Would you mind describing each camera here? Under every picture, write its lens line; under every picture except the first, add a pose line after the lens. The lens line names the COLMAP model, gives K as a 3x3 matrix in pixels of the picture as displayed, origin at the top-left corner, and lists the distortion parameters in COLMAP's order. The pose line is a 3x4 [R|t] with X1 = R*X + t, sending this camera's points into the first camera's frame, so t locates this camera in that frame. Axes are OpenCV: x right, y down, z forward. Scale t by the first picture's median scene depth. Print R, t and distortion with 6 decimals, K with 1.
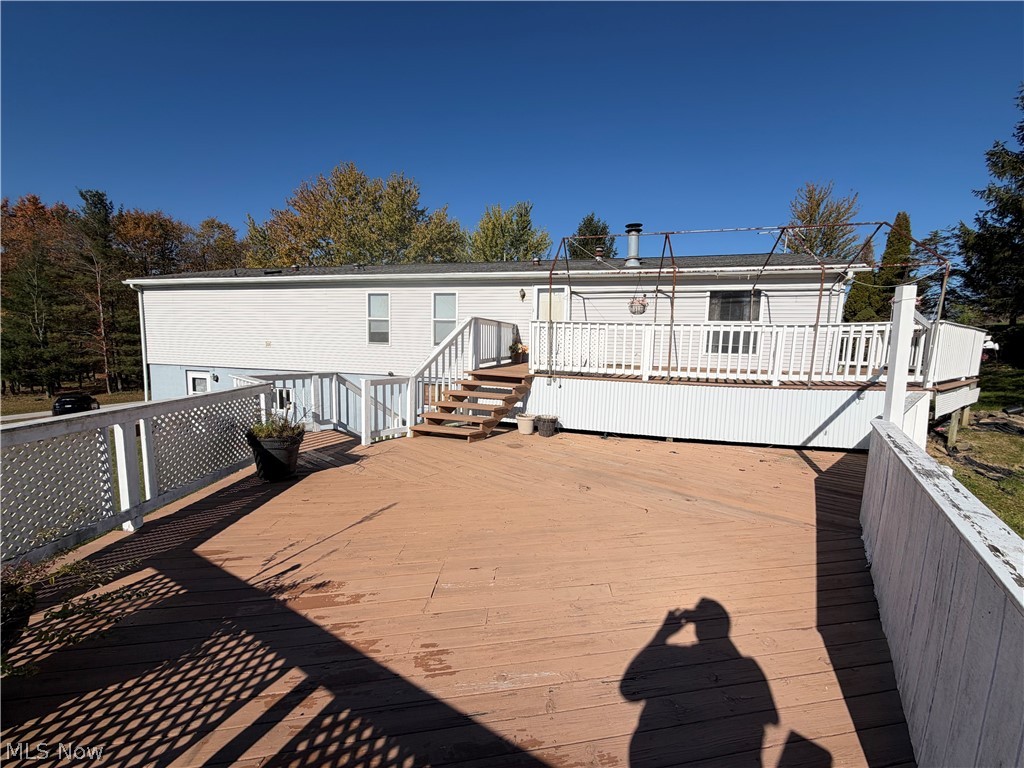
lens RADIAL K [[411.7, 0, 515.1], [0, 411.7, 387.2], [0, 0, 1]] dist [-0.000290, -0.000518]
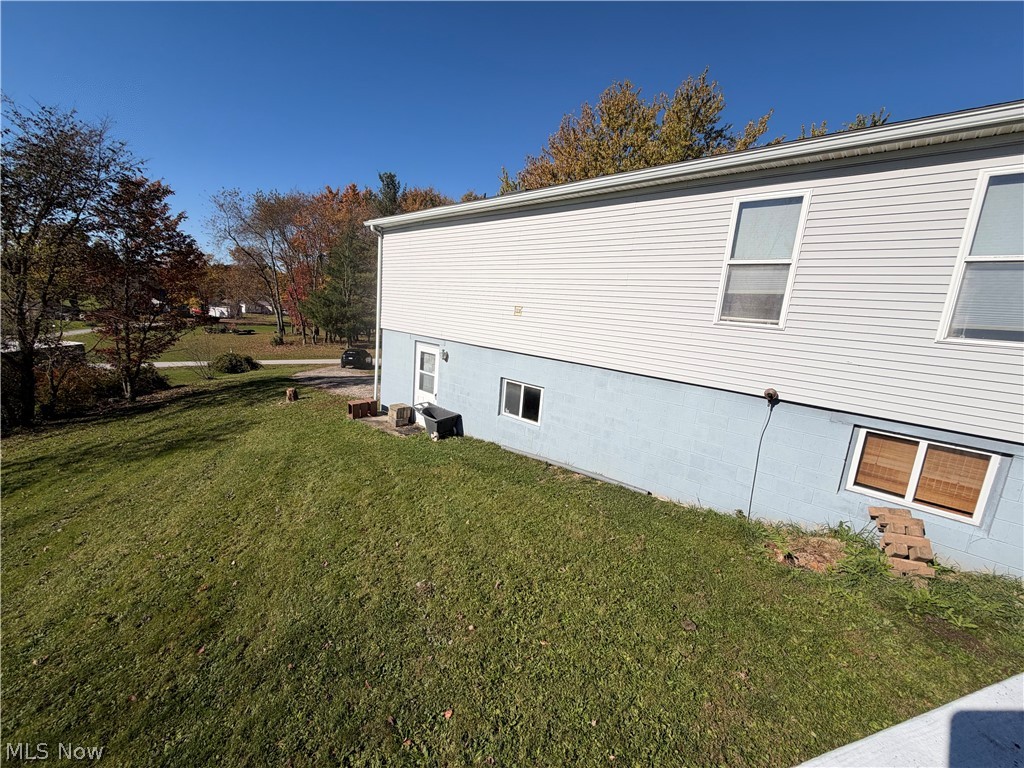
lens RADIAL K [[411.7, 0, 511.6], [0, 411.7, 384.2], [0, 0, 1]] dist [-0.000290, -0.000518]
pose [[0.870488, 0.132844, -0.473924, -0.282354], [-0.111044, 0.991069, 0.073840, -0.037307], [0.479500, -0.011651, 0.877465, 0.425273]]
